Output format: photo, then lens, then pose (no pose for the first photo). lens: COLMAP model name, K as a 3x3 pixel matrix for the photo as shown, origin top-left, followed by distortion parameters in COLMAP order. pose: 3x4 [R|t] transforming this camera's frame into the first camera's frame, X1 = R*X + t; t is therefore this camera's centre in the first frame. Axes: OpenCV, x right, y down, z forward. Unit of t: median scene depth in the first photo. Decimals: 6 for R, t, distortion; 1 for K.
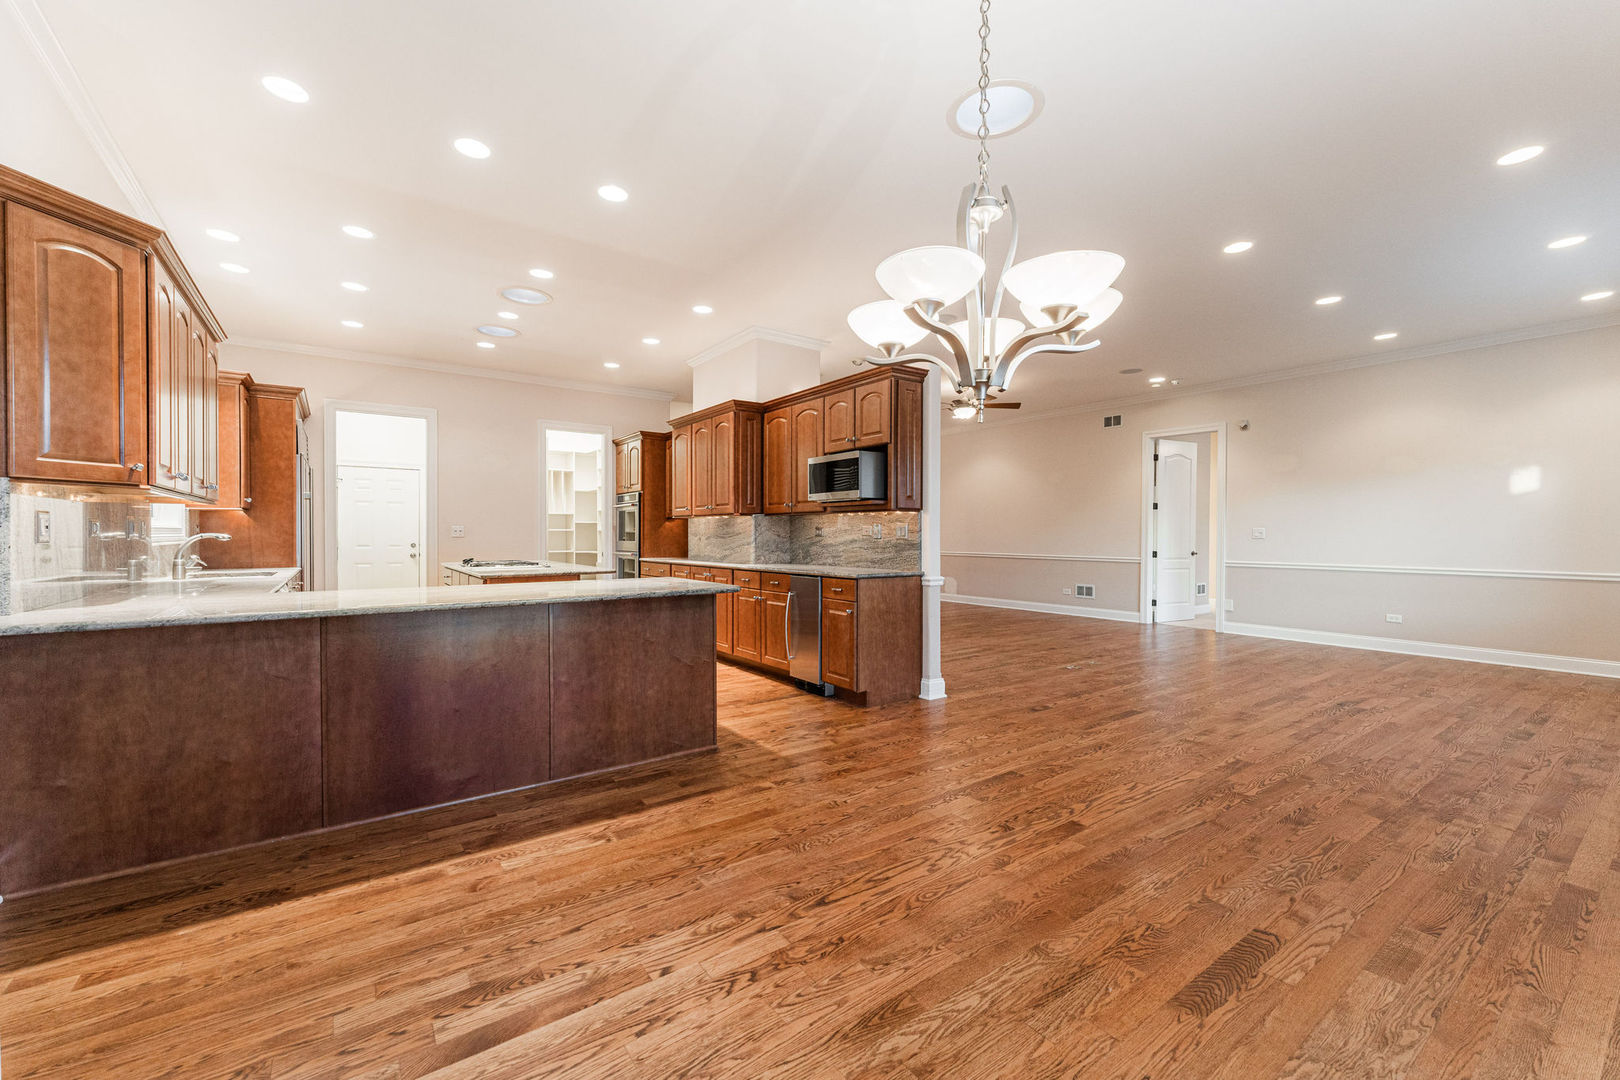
lens RADIAL K [[648.7, 0, 801.2], [0, 648.7, 540.8], [0, 0, 1]] dist [0.000576, 0.000018]
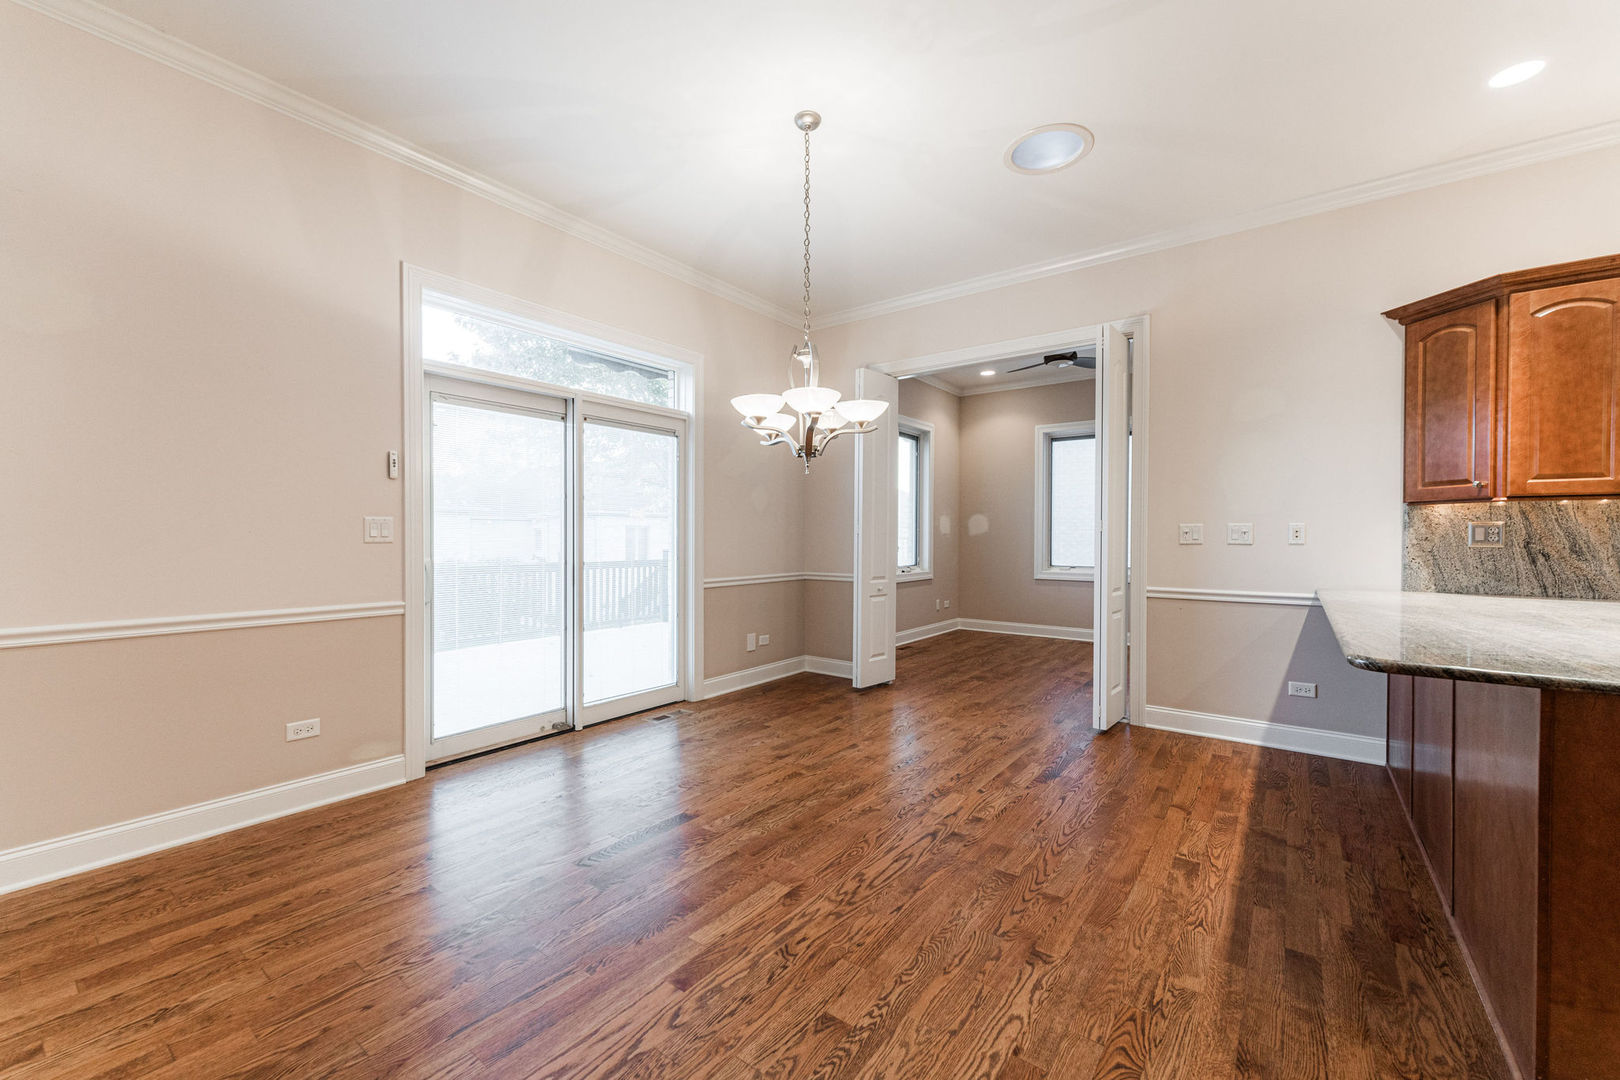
lens RADIAL K [[648.7, 0, 793.9], [0, 648.7, 543.1], [0, 0, 1]] dist [0.000576, 0.000018]
pose [[-0.956615, -0.002341, -0.291346, 0.514493], [-0.008262, 0.999784, 0.019093, -0.015133], [0.291238, 0.020672, -0.956427, 1.668752]]
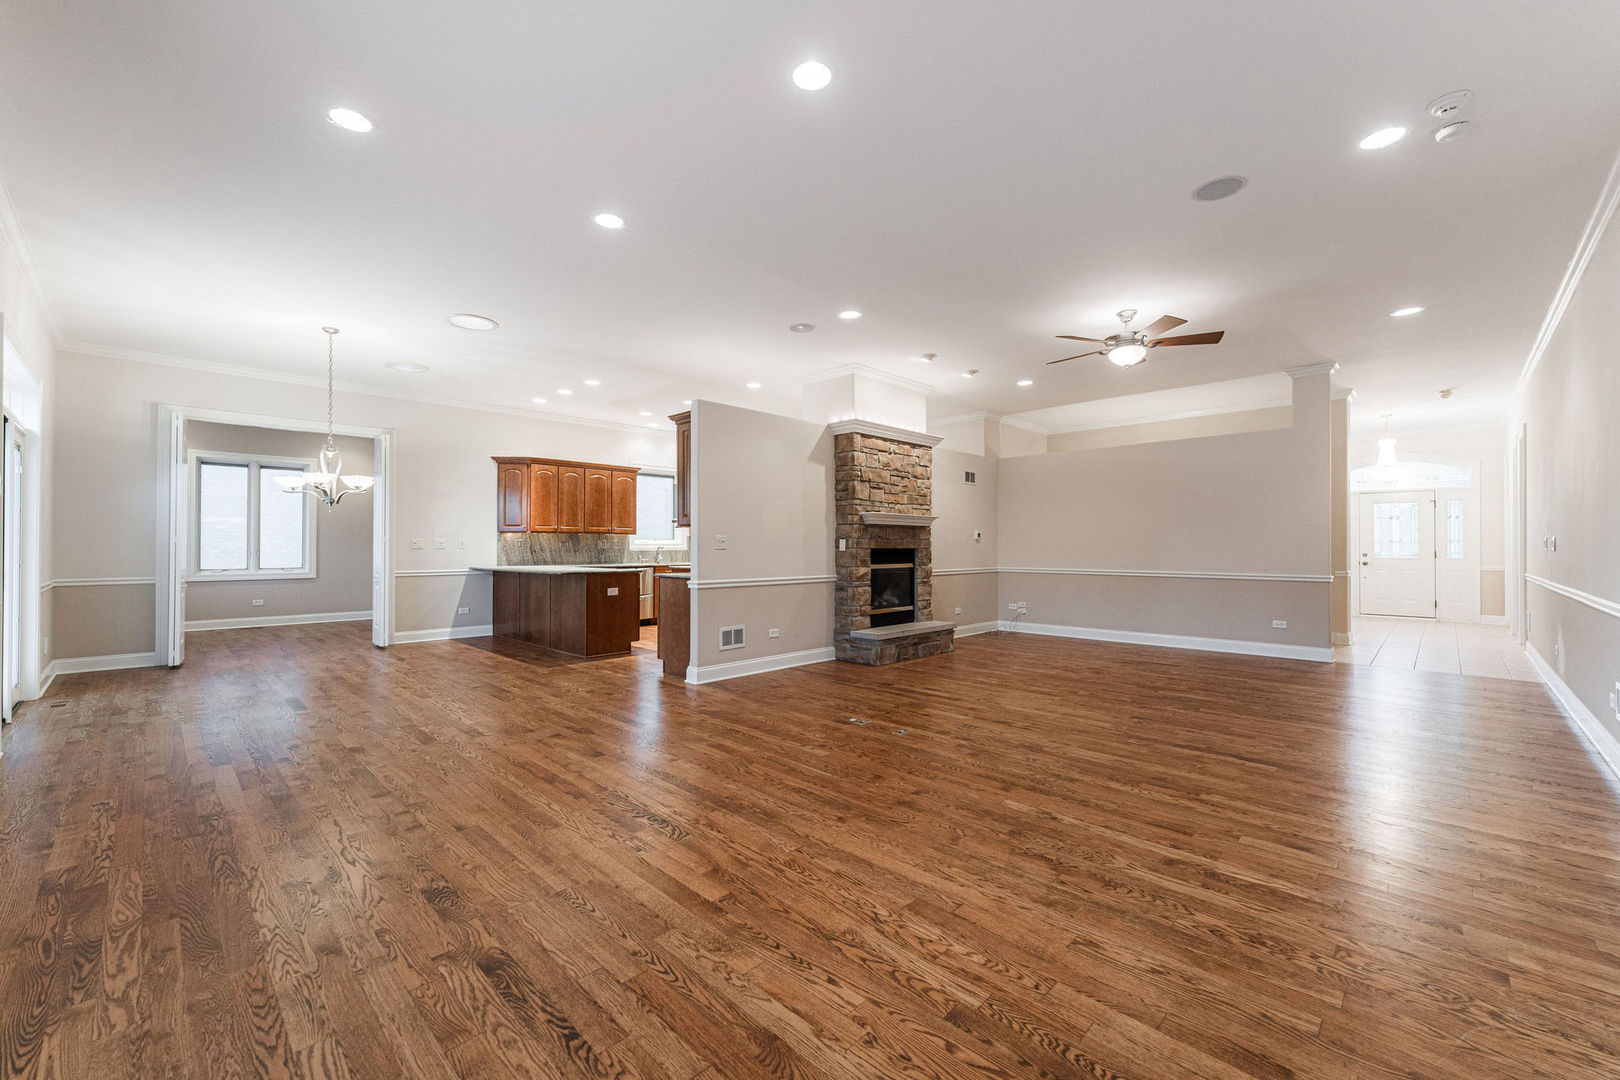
lens RADIAL K [[648.7, 0, 808.1], [0, 648.7, 539.4], [0, 0, 1]] dist [0.000576, 0.000018]
pose [[0.178044, -0.012812, -0.983939, 2.513329], [-0.010120, 0.999839, -0.014850, -0.008507], [0.983971, 0.012601, 0.177885, 1.763243]]
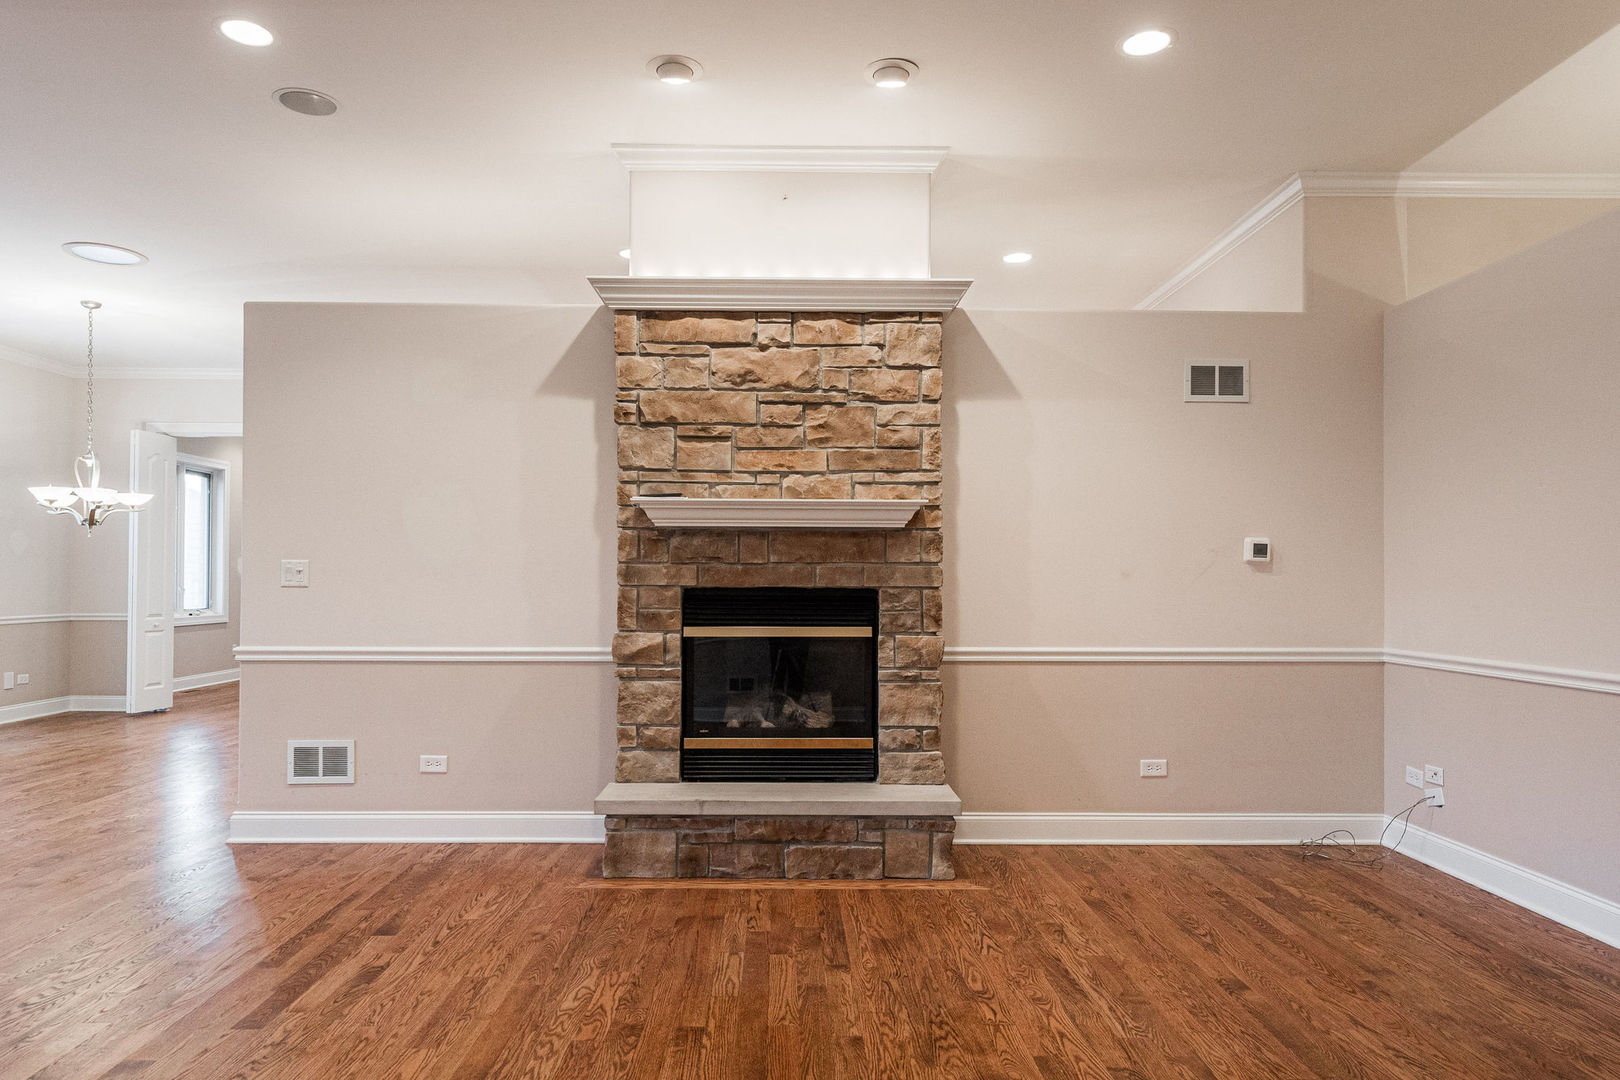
lens RADIAL K [[995.8, 0, 793.3], [0, 995.8, 568.1], [0, 0, 1]] dist [0.004607, -0.000819]
pose [[-0.563971, -0.013600, -0.825683, 1.257879], [-0.011899, 0.999894, -0.008342, -0.032659], [0.825709, 0.005120, -0.564073, 3.530989]]
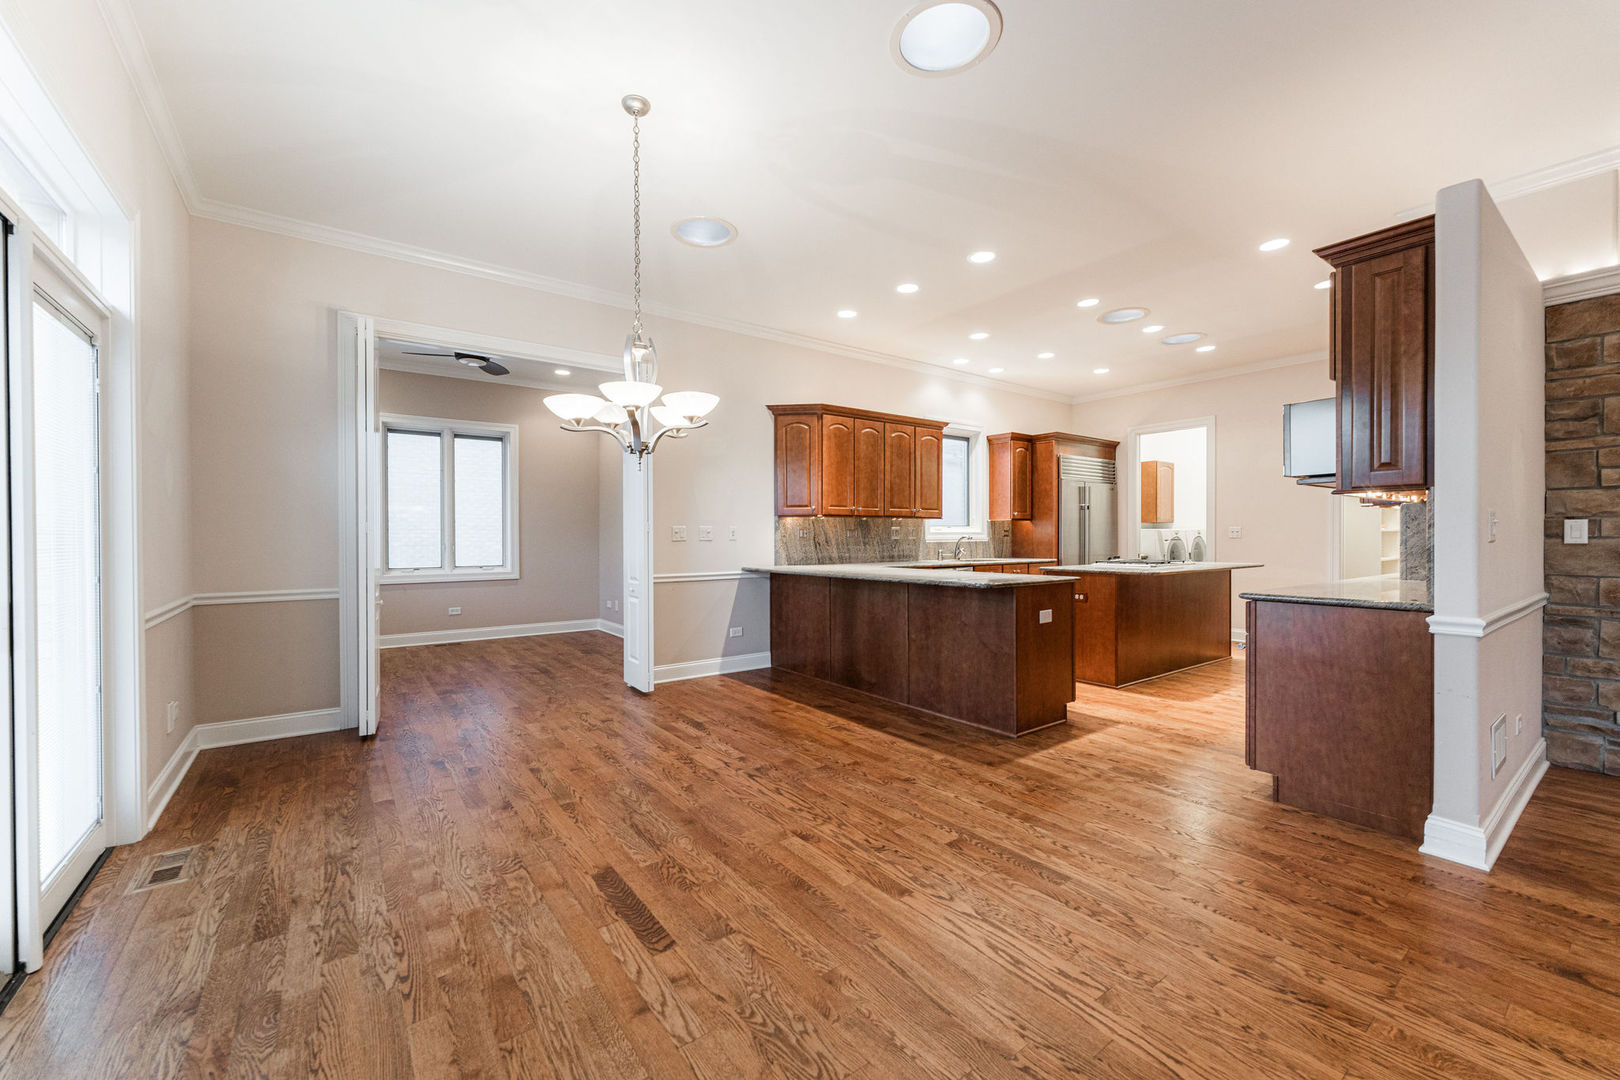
lens RADIAL K [[648.7, 0, 811.1], [0, 648.7, 539.3], [0, 0, 1]] dist [0.000576, 0.000018]
pose [[0.020694, 0.001878, -0.999784, 1.246191], [-0.006622, 0.999977, 0.001741, -0.003051], [0.999764, 0.006584, 0.020706, 0.880375]]
